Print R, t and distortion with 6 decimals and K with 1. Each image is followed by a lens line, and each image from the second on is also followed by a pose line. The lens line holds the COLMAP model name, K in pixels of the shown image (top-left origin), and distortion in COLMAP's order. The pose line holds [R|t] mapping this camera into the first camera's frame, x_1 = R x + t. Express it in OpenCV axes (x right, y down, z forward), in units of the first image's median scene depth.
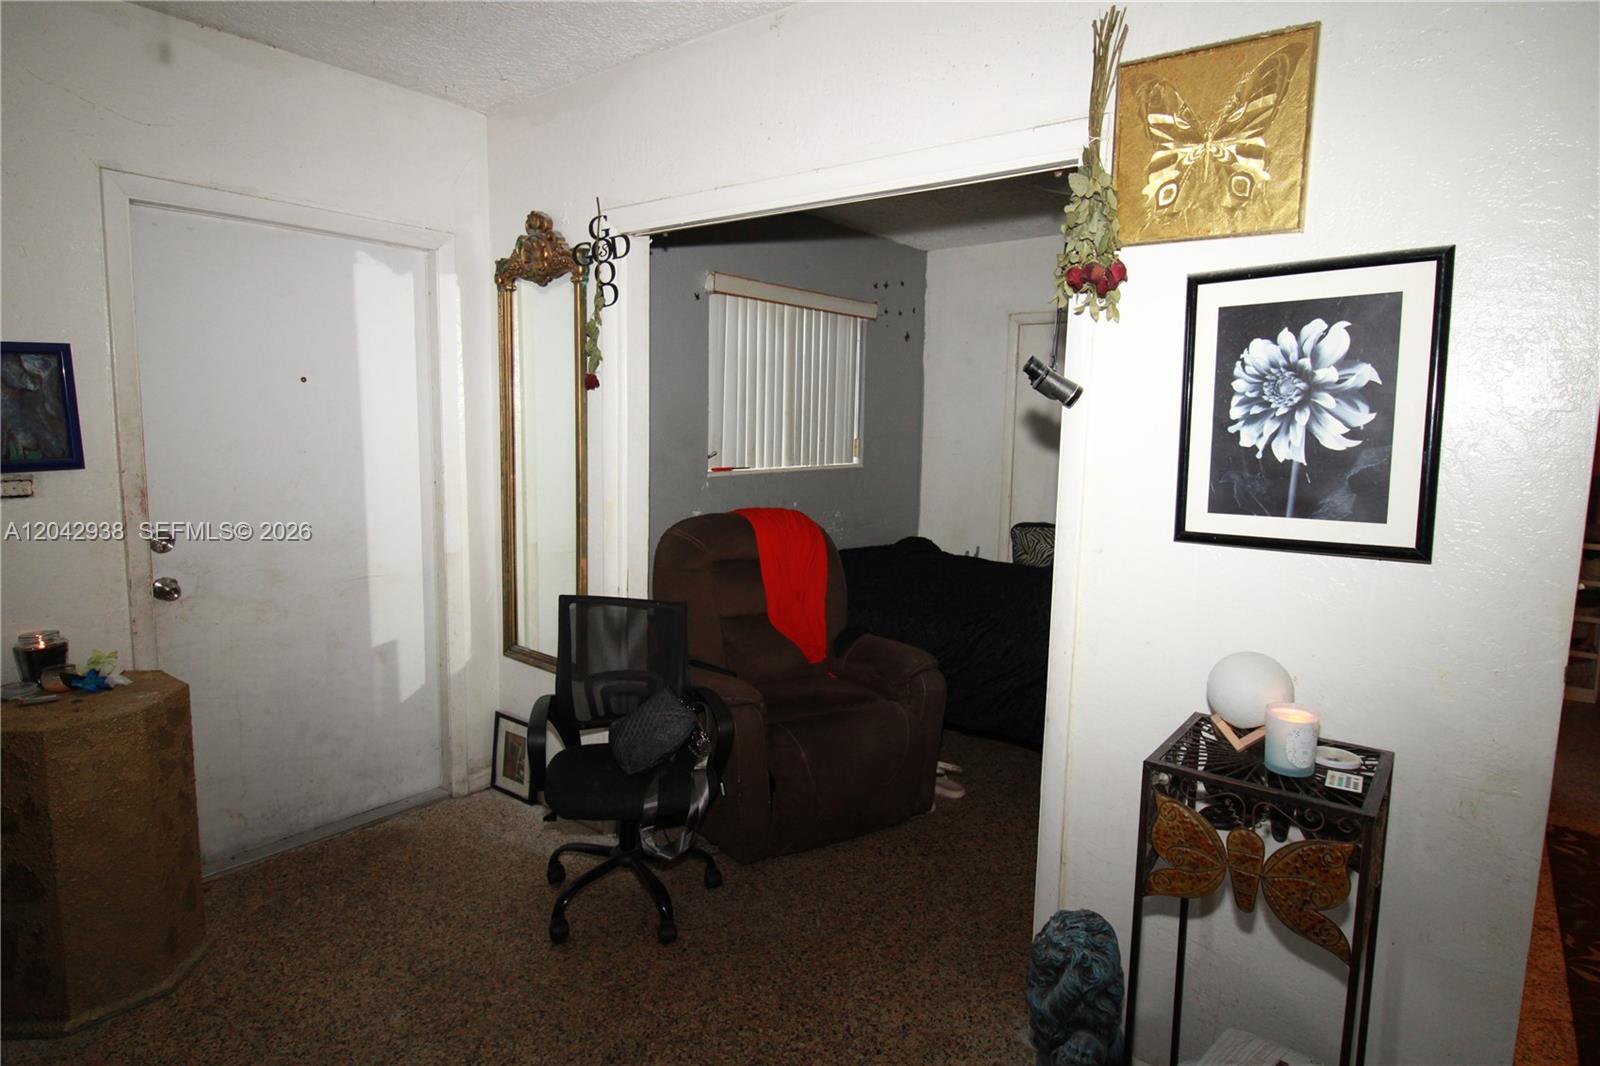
lens RADIAL K [[880.5, 0, 806.3], [0, 880.5, 529.7], [0, 0, 1]] dist [-0.002400, -0.003727]
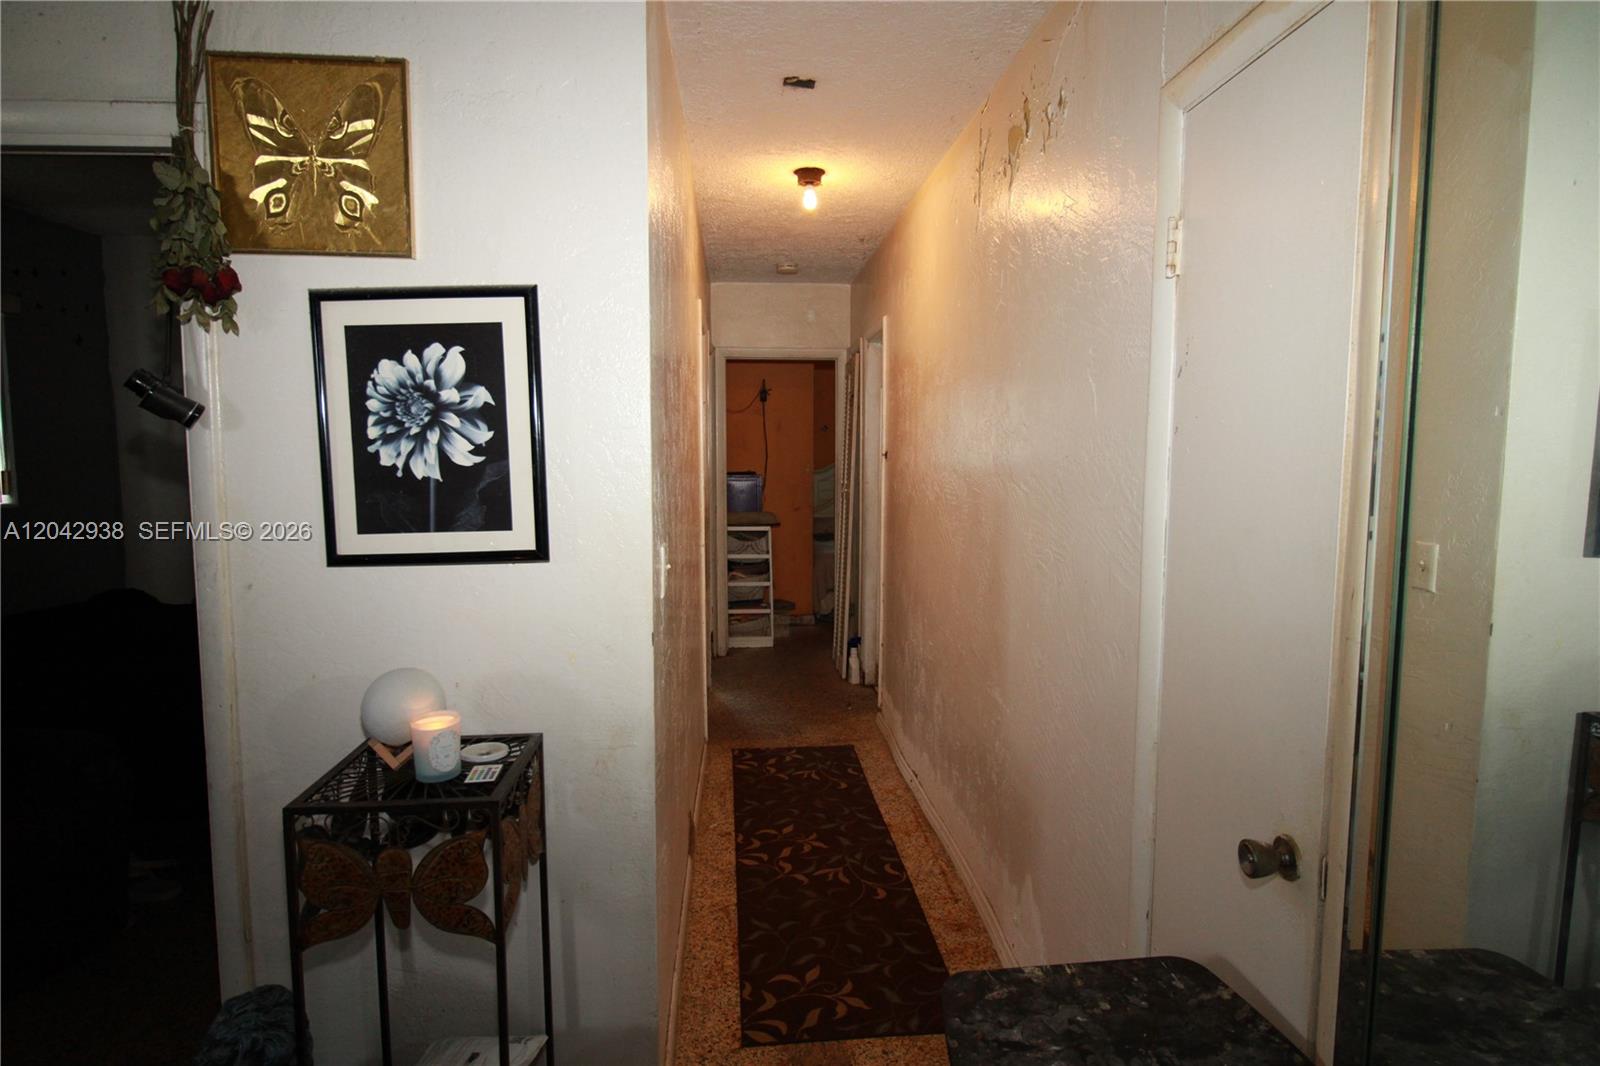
lens RADIAL K [[880.5, 0, 808.7], [0, 880.5, 530.9], [0, 0, 1]] dist [-0.002400, -0.003727]
pose [[0.734600, -0.088290, 0.672731, 0.175303], [0.100963, 0.994683, 0.020294, 0.008076], [-0.670946, 0.053013, 0.739609, -0.066068]]
